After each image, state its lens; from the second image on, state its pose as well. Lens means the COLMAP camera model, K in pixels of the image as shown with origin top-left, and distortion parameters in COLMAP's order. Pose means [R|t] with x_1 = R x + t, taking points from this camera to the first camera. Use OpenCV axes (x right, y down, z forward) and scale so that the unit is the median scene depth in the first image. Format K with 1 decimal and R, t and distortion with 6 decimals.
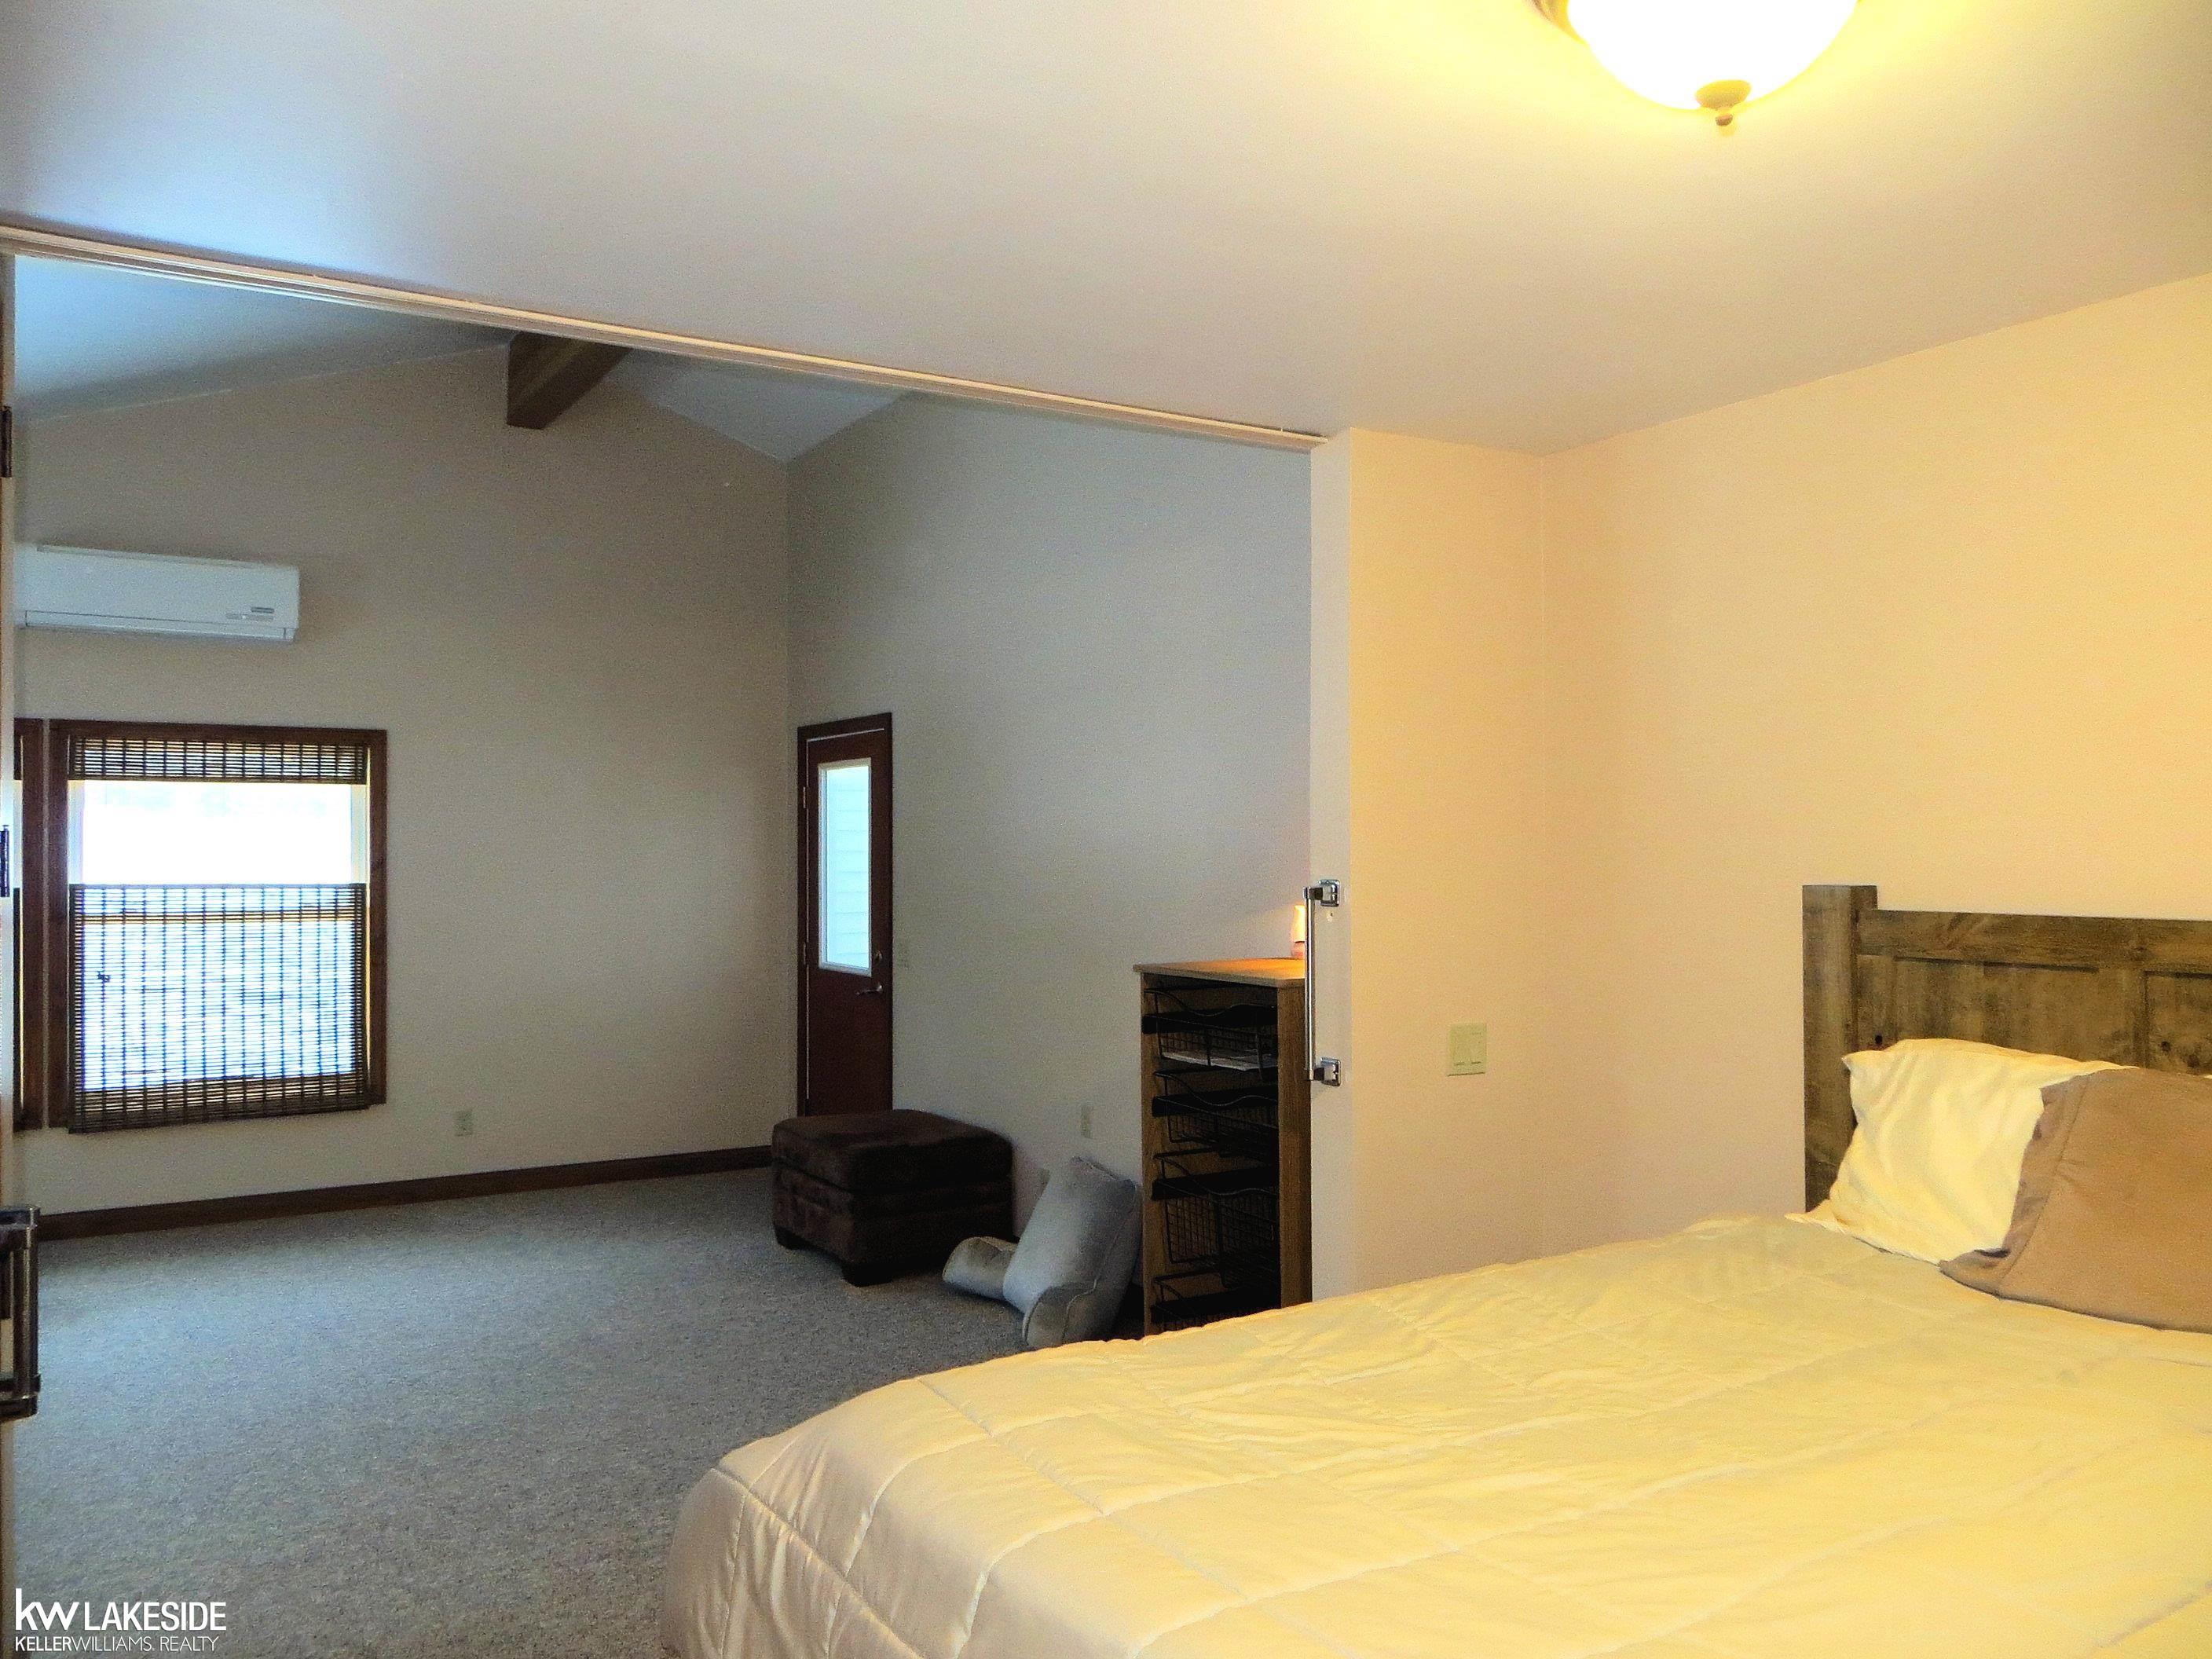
lens RADIAL K [[1658.3, 0, 1098.7], [0, 1658.3, 820.8], [0, 0, 1]] dist [-0.009651, -0.002512]
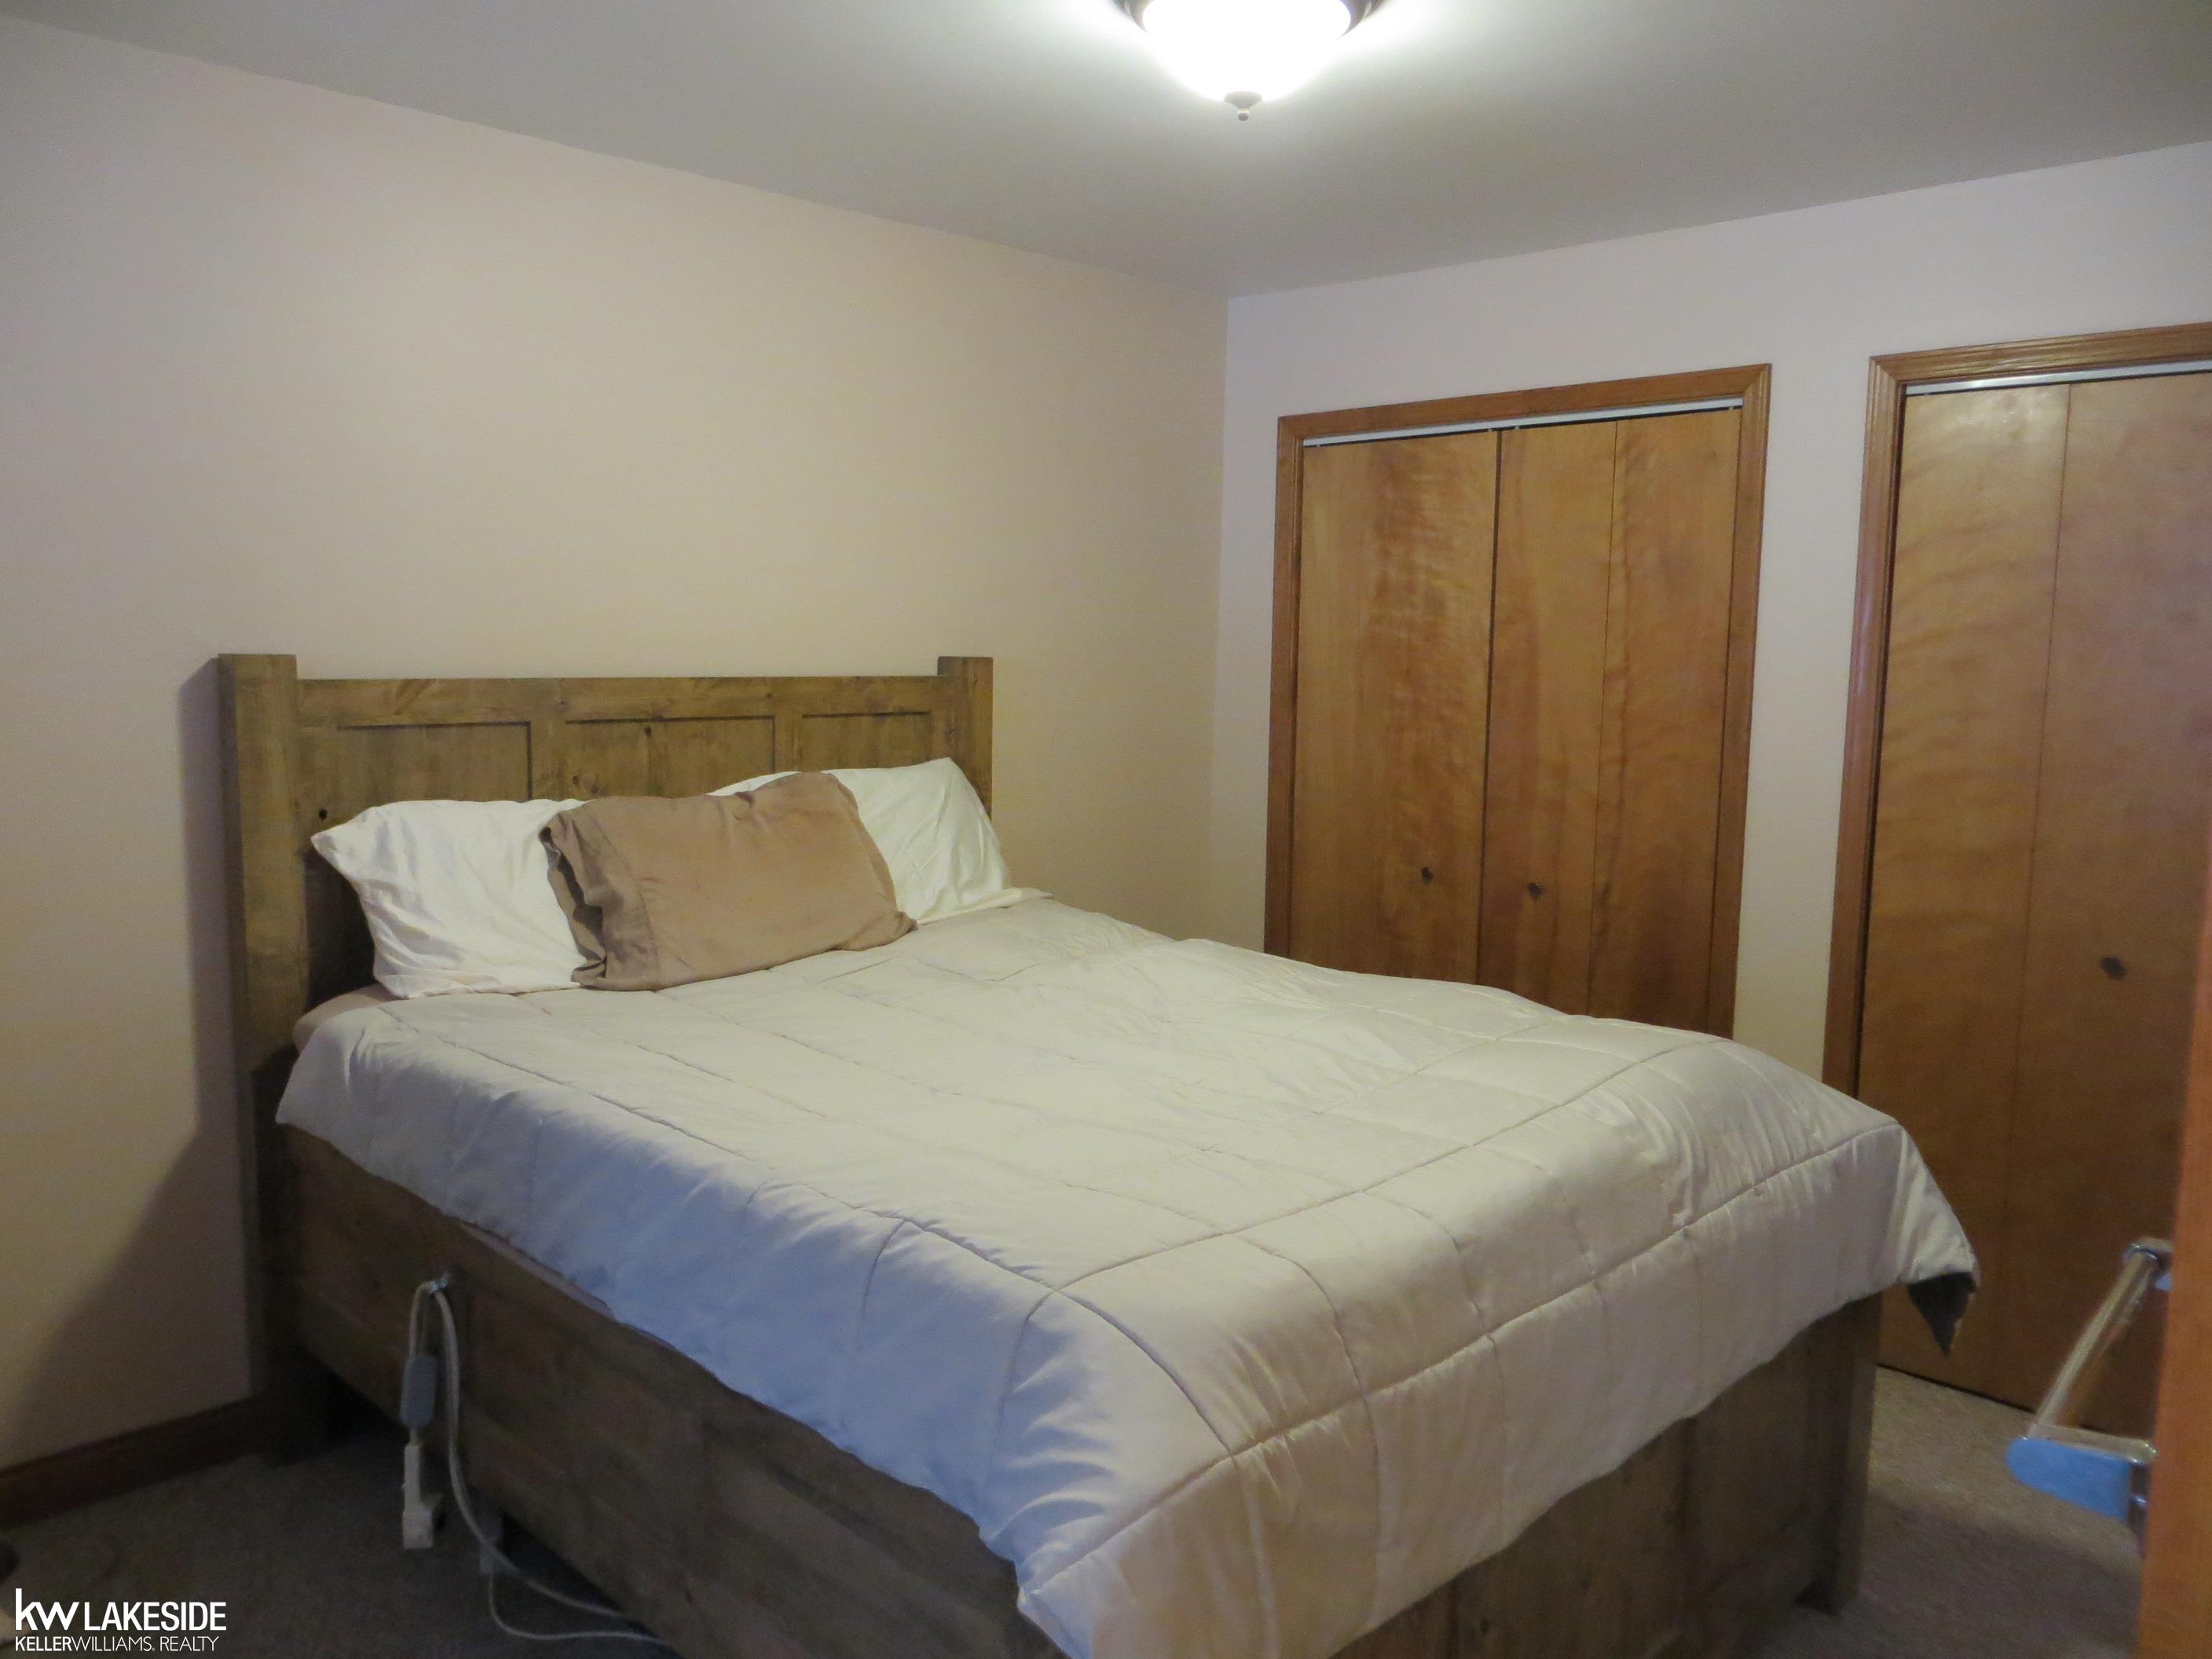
lens RADIAL K [[1658.3, 0, 1098.7], [0, 1658.3, 820.8], [0, 0, 1]] dist [-0.009651, -0.002512]
pose [[-0.220076, -0.105066, 0.969808, -0.598098], [-0.028137, 0.994453, 0.101351, 0.027176], [-0.975077, -0.004982, -0.221812, 0.821629]]
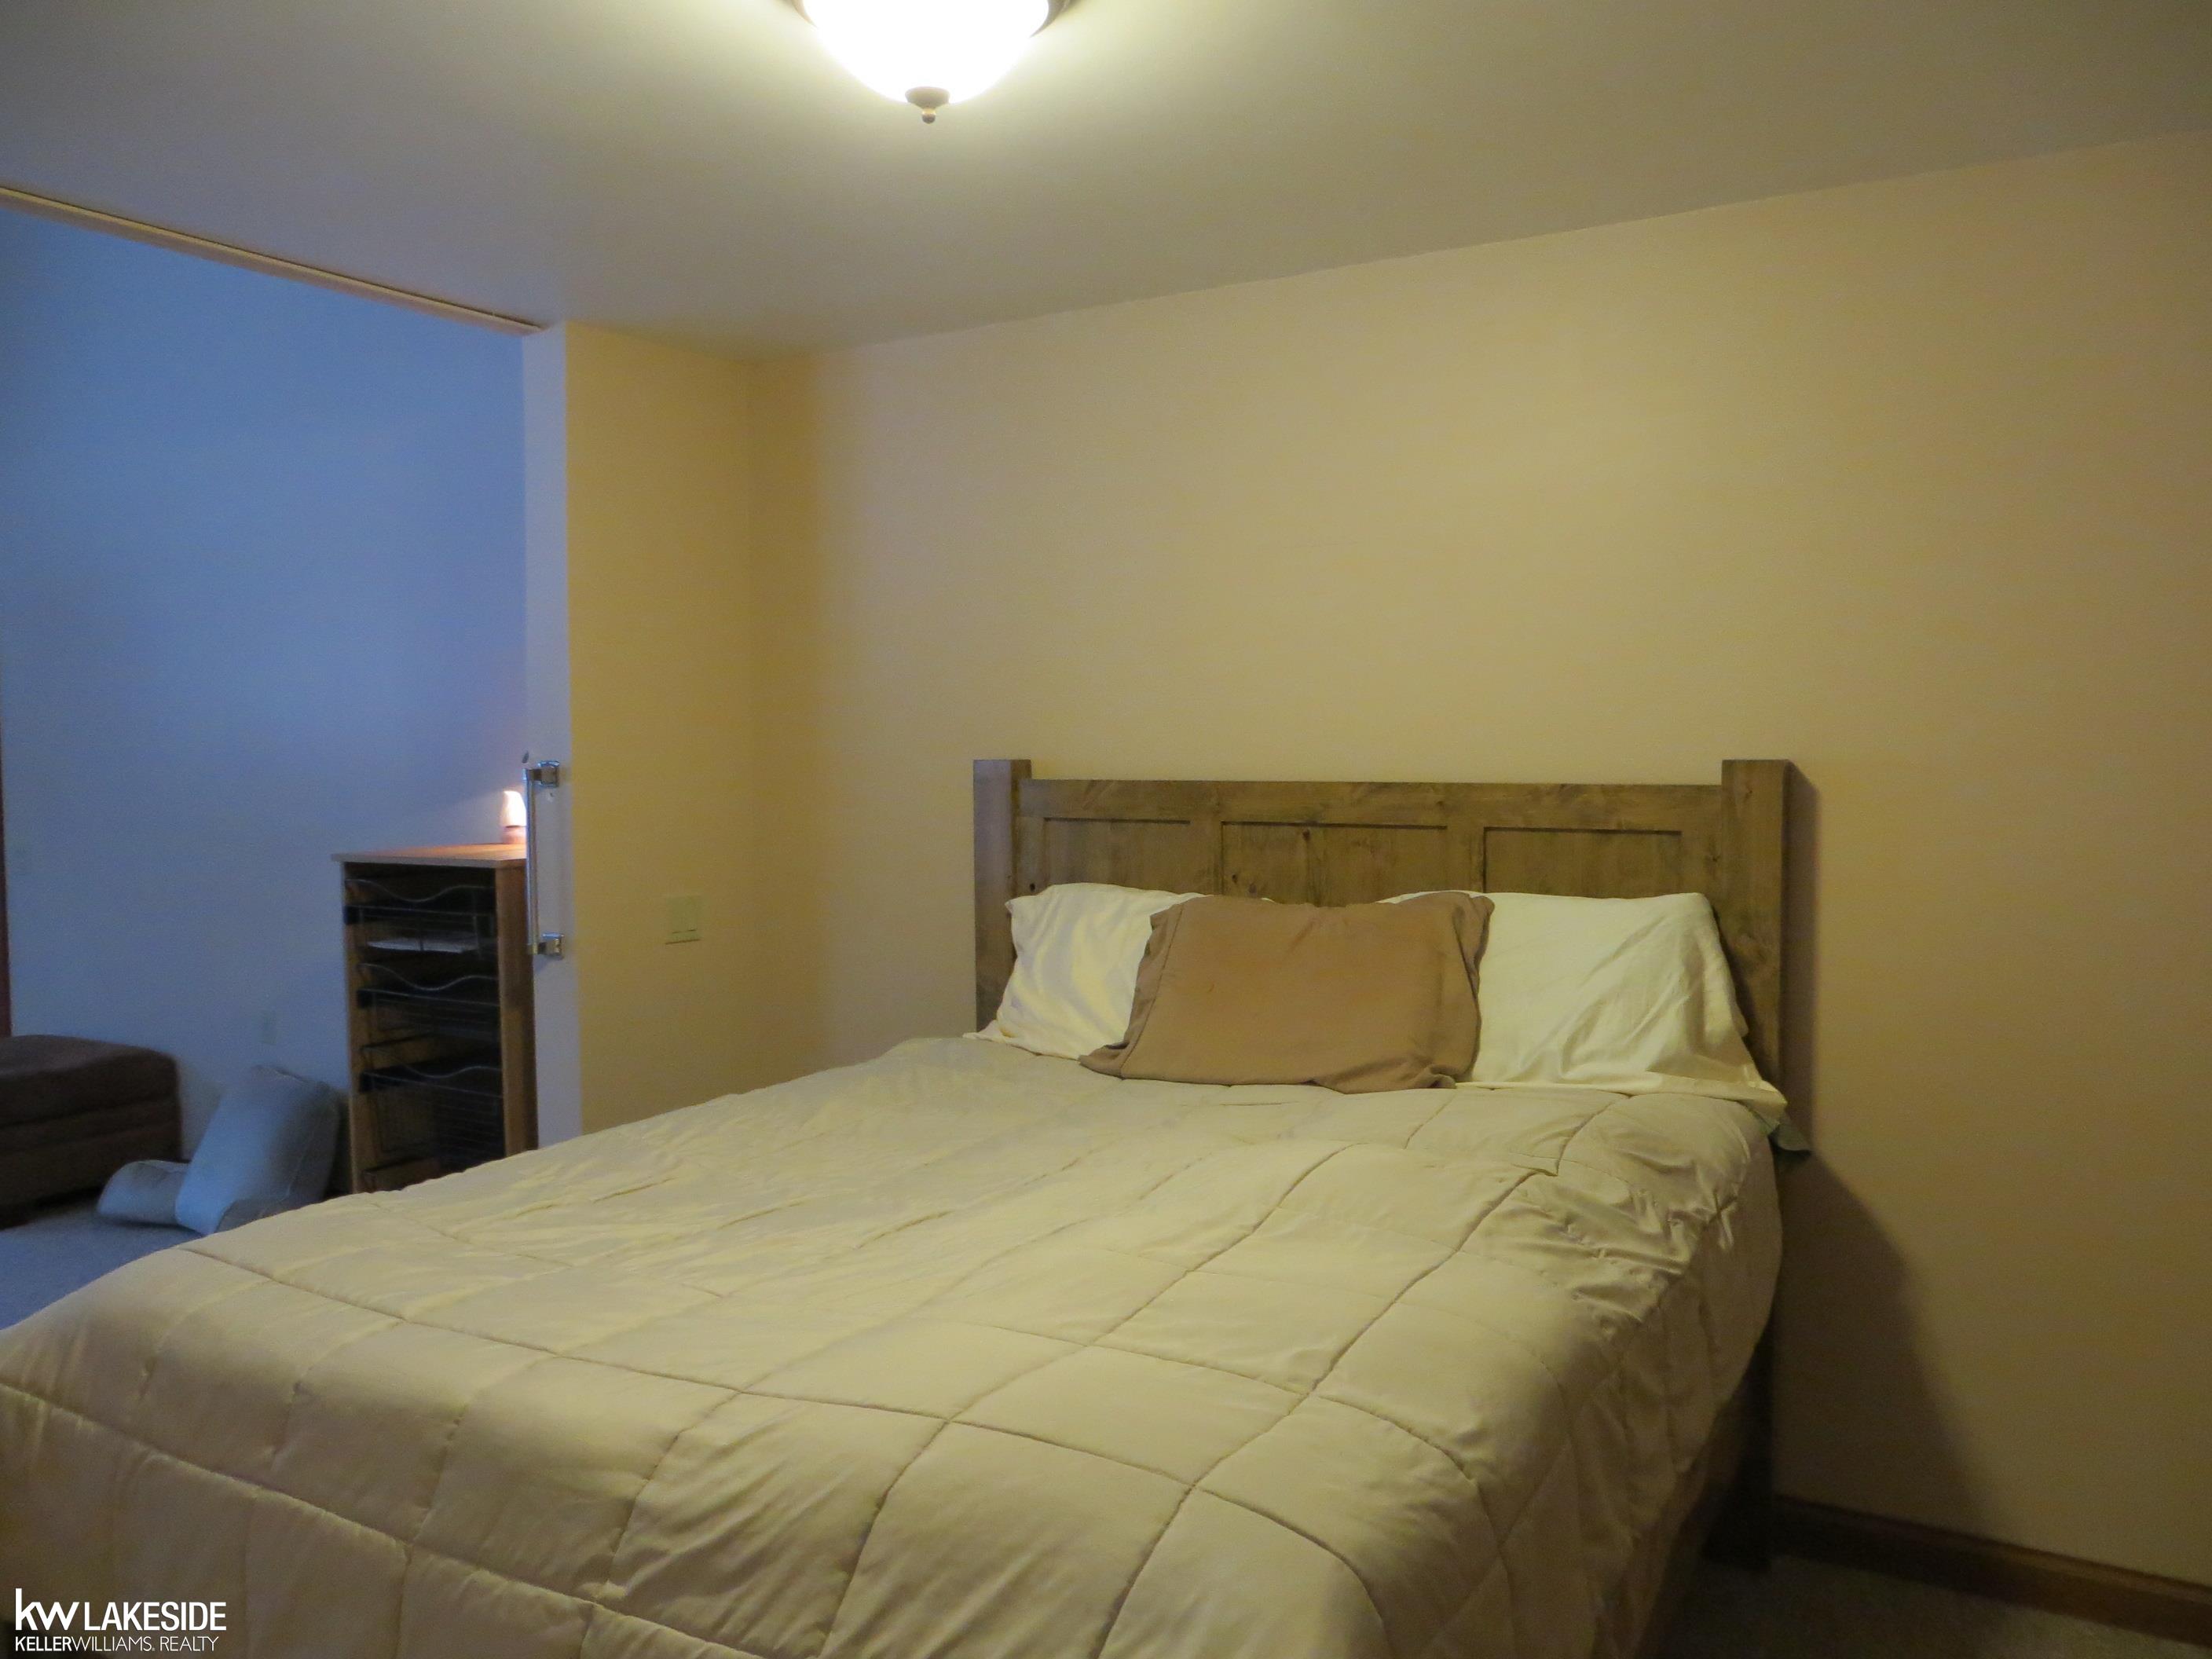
lens RADIAL K [[1658.3, 0, 1098.7], [0, 1658.3, 820.8], [0, 0, 1]] dist [-0.009651, -0.002512]
pose [[0.884049, -0.026272, 0.466656, -0.051235], [-0.002897, 0.998092, 0.061679, 0.010117], [-0.467386, -0.055879, 0.882286, -0.090318]]
